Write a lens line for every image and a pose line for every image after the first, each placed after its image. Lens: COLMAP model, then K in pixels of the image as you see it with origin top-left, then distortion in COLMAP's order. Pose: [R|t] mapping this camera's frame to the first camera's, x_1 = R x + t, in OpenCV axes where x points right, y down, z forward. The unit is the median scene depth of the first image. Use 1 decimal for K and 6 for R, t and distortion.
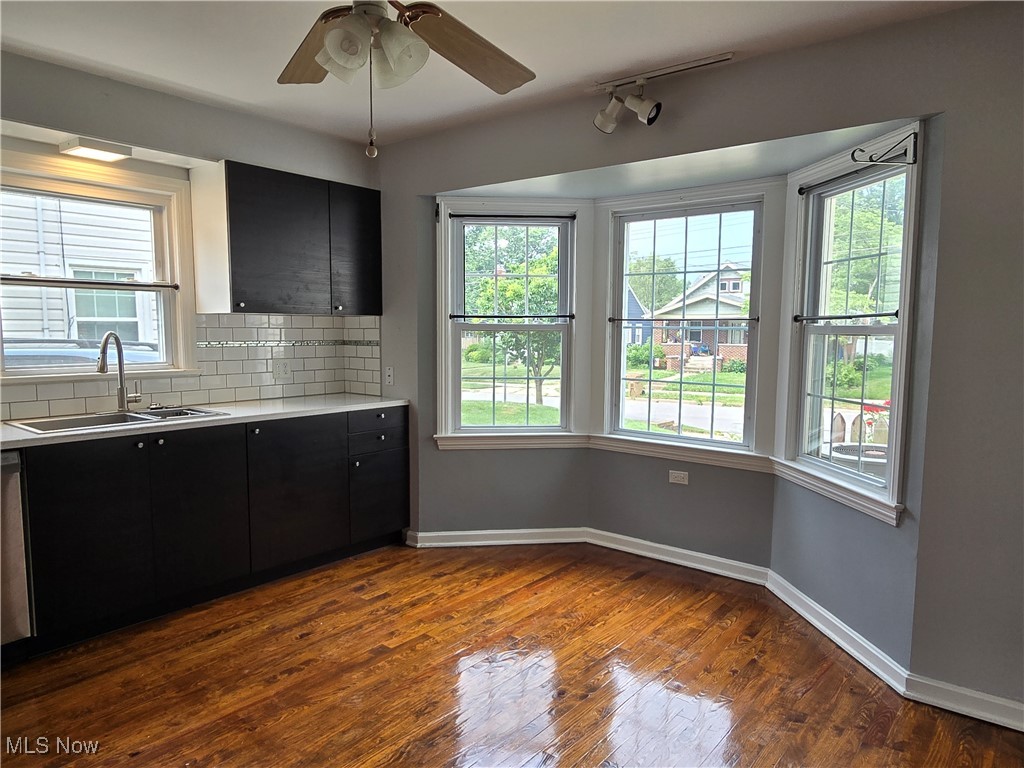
lens RADIAL K [[679.2, 0, 511.4], [0, 679.2, 399.5], [0, 0, 1]] dist [-0.003351, 0.001089]
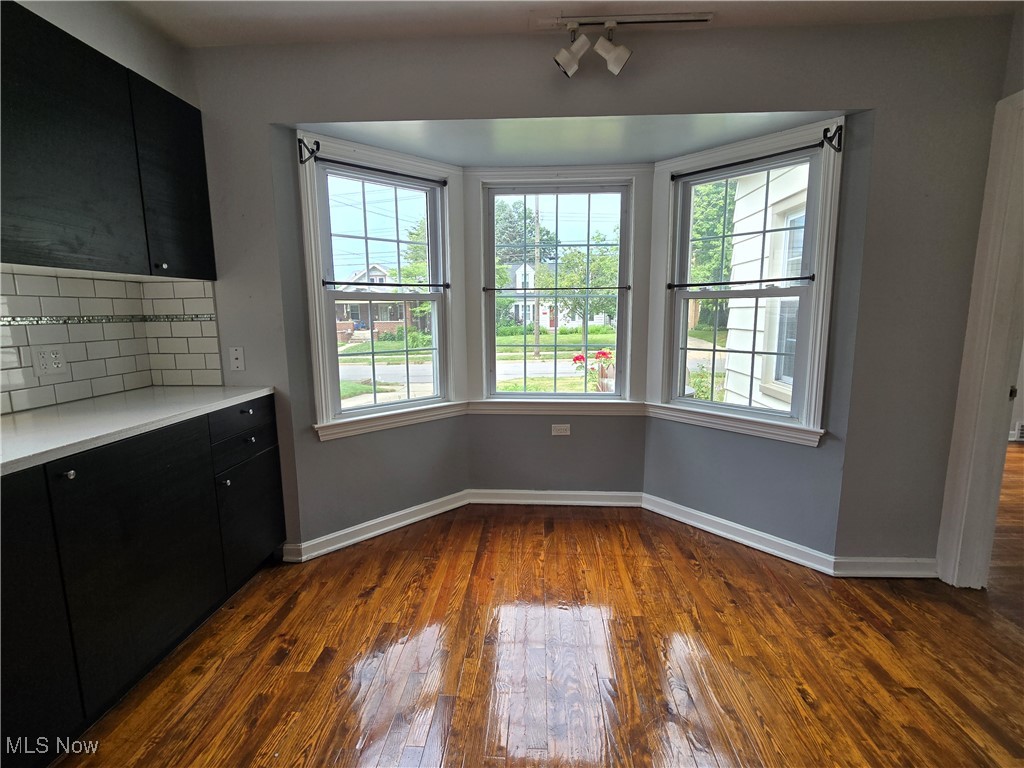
lens RADIAL K [[462.5, 0, 518.3], [0, 462.5, 380.0], [0, 0, 1]] dist [-0.004662, -0.000355]
pose [[0.811103, -0.098913, 0.576479, -0.281762], [0.073823, 0.995028, 0.066859, -0.027729], [-0.580226, -0.011672, 0.814372, 0.475717]]
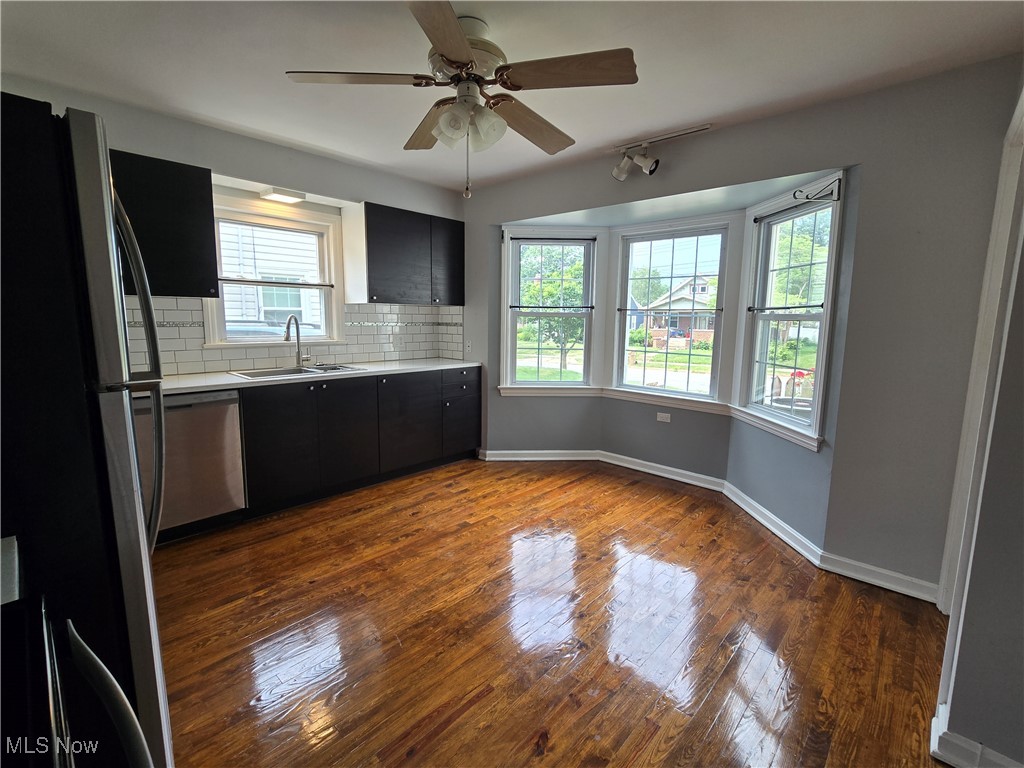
lens RADIAL K [[462.5, 0, 515.8], [0, 462.5, 379.3], [0, 0, 1]] dist [-0.004662, -0.000355]
pose [[0.997981, 0.015880, -0.061496, -0.015132], [-0.014128, 0.999485, 0.028827, 0.008833], [0.061922, -0.027900, 0.997691, -0.018581]]
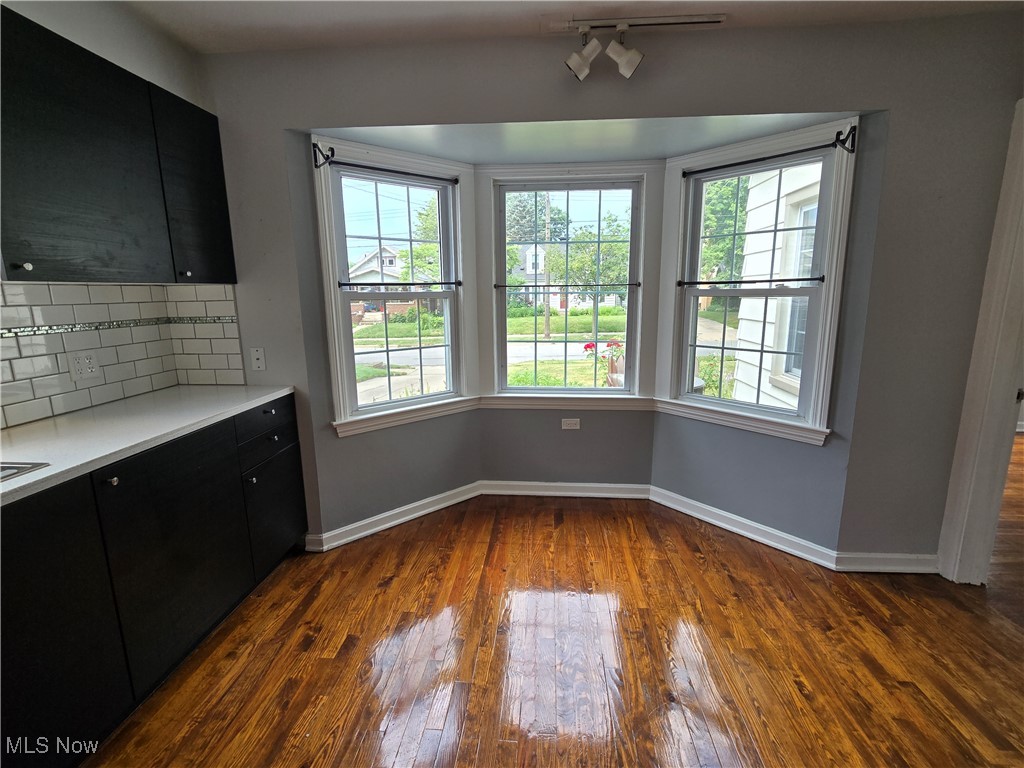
lens RADIAL K [[462.5, 0, 518.3], [0, 462.5, 380.2], [0, 0, 1]] dist [-0.004662, -0.000355]
pose [[0.823412, -0.122405, 0.554084, -0.289991], [0.075459, 0.991405, 0.106877, -0.056803], [-0.562404, -0.046193, 0.825571, 0.462750]]
